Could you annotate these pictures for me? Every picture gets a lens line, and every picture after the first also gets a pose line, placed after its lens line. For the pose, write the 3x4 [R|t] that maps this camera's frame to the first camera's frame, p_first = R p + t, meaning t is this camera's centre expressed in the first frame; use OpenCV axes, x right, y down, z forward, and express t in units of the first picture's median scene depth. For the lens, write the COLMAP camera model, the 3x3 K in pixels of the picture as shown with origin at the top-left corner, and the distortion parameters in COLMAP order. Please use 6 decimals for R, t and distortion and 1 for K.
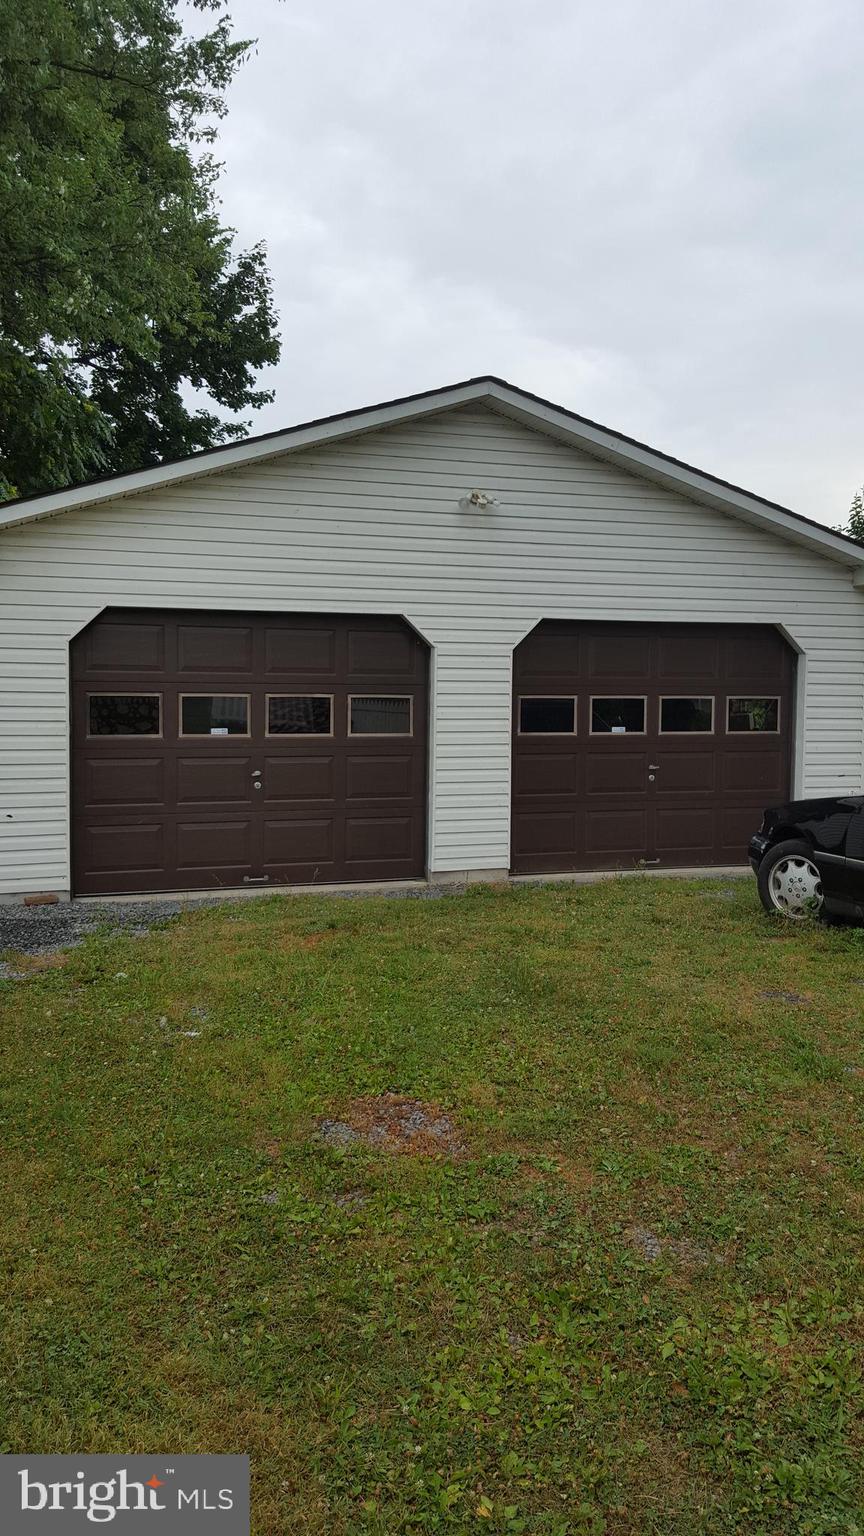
lens RADIAL K [[1174.9, 0, 432.8], [0, 1174.9, 768.6], [0, 0, 1]] dist [0.009090, 0.000229]
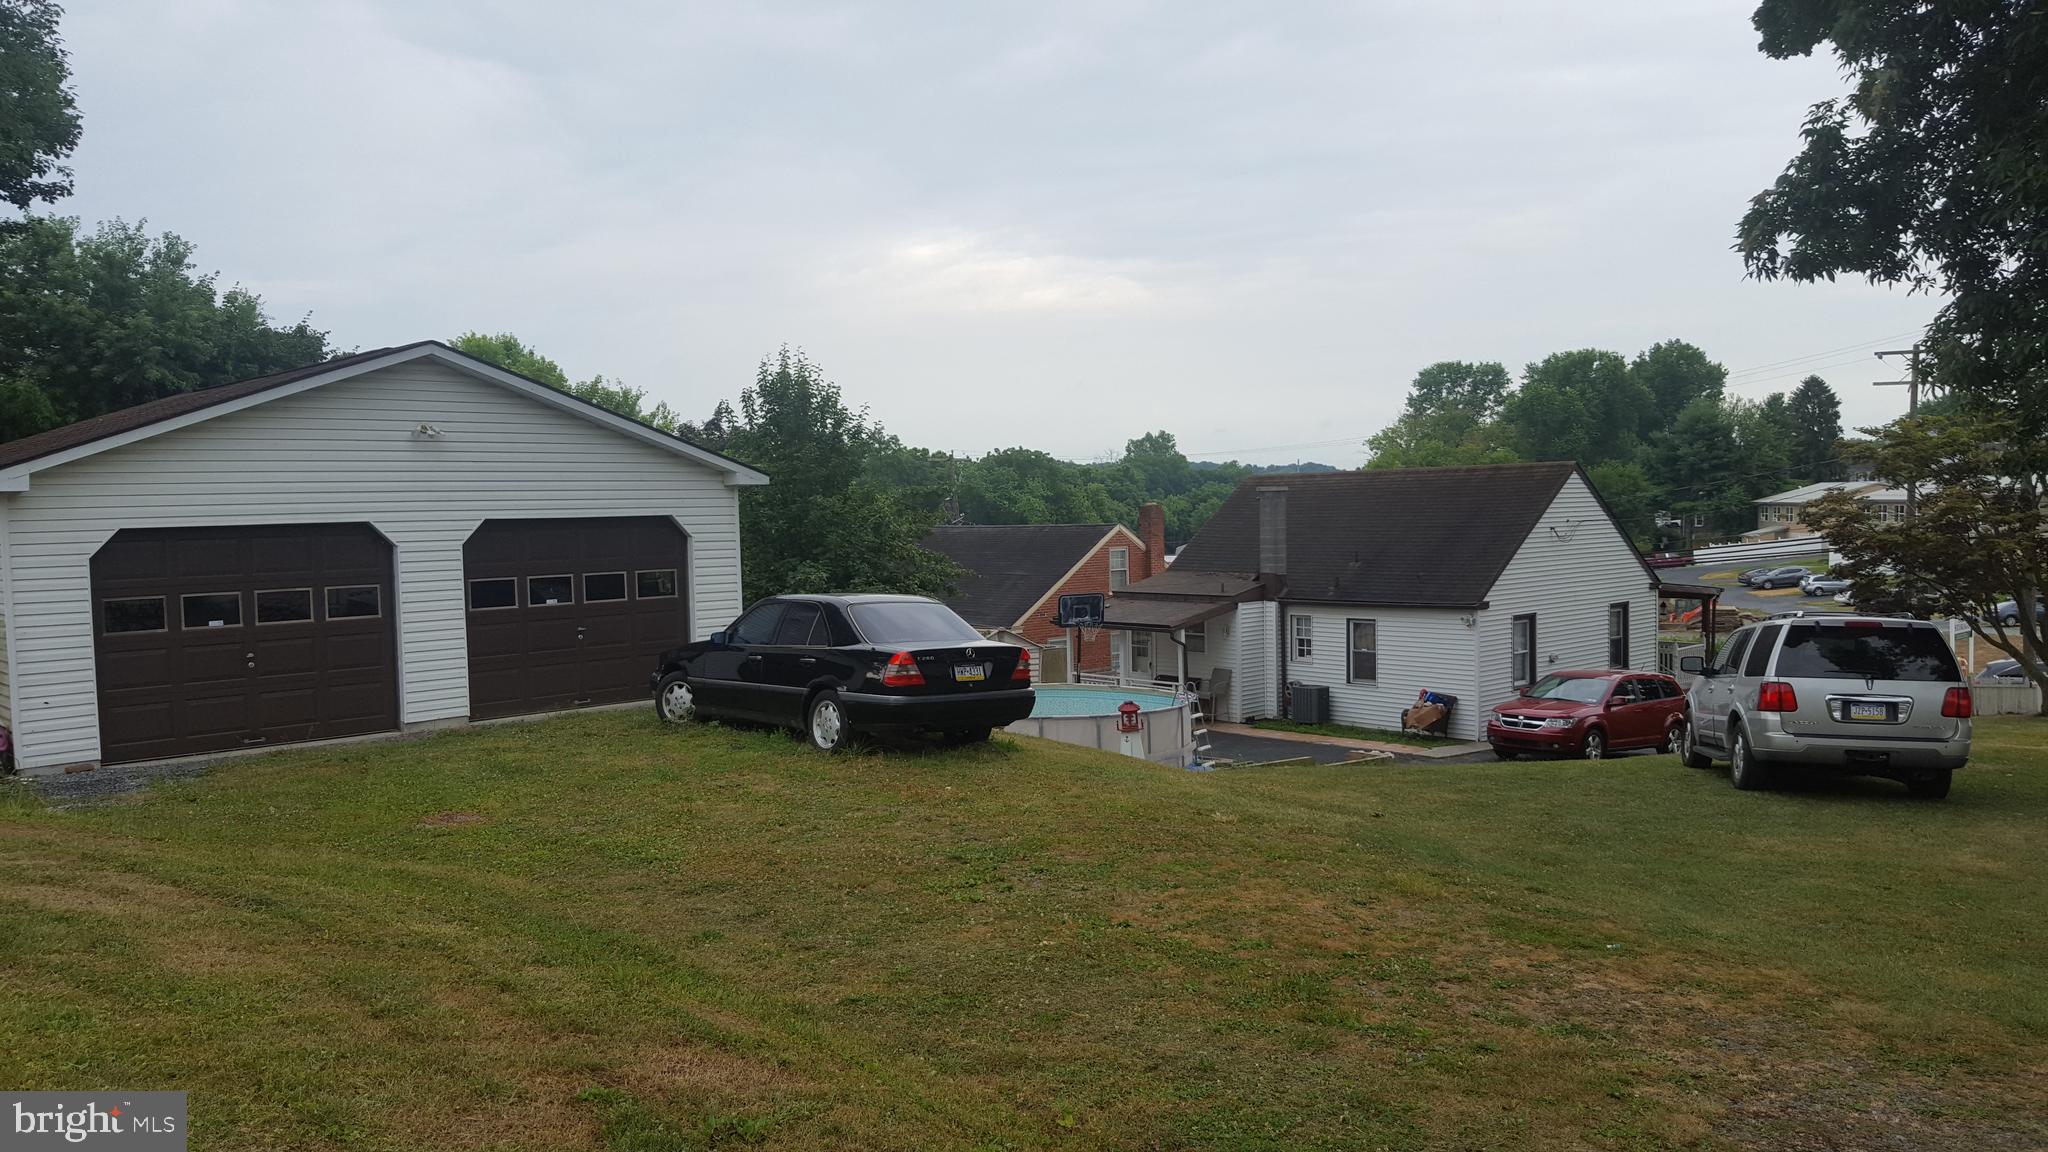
lens RADIAL K [[1566.5, 0, 1050.7], [0, 1566.5, 610.3], [0, 0, 1]] dist [0.009090, 0.000229]
pose [[0.892473, -0.059805, 0.447120, -0.129528], [0.062044, 0.998027, 0.009649, -0.006431], [-0.446814, 0.019129, 0.894422, -0.823896]]
